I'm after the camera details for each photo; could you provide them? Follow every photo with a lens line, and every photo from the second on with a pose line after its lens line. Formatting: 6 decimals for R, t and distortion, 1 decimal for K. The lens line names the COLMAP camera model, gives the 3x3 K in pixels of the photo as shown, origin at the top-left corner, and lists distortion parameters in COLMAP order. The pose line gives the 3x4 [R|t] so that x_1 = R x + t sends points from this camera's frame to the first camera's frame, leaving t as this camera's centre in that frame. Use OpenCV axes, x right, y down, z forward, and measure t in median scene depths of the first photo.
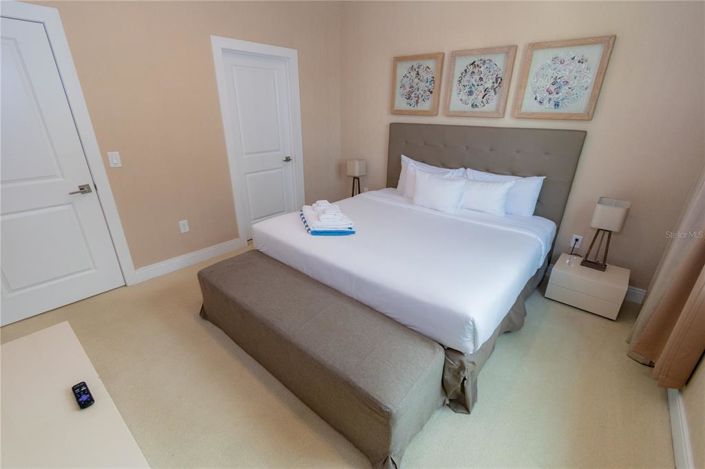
lens RADIAL K [[310.8, 0, 352.5], [0, 310.8, 234.5], [0, 0, 1]] dist [0.000968, 0.000129]
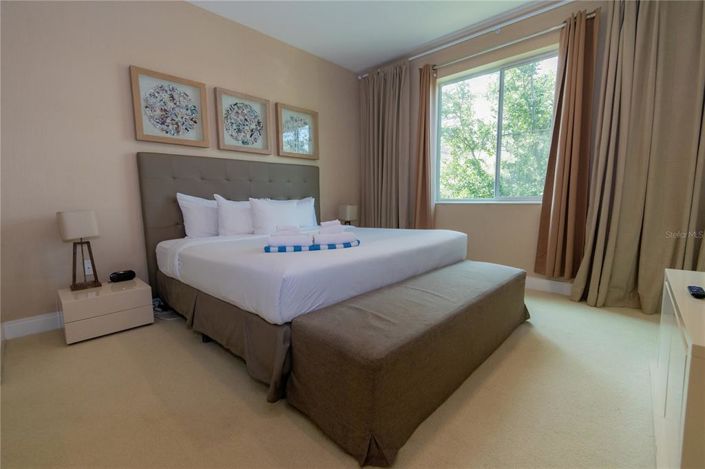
lens RADIAL K [[310.8, 0, 352.5], [0, 310.8, 234.5], [0, 0, 1]] dist [0.000968, 0.000129]
pose [[0.049879, -0.124719, 0.990938, -0.681992], [0.389127, 0.916197, 0.095726, -0.081077], [-0.919833, 0.380826, 0.094231, 0.669354]]
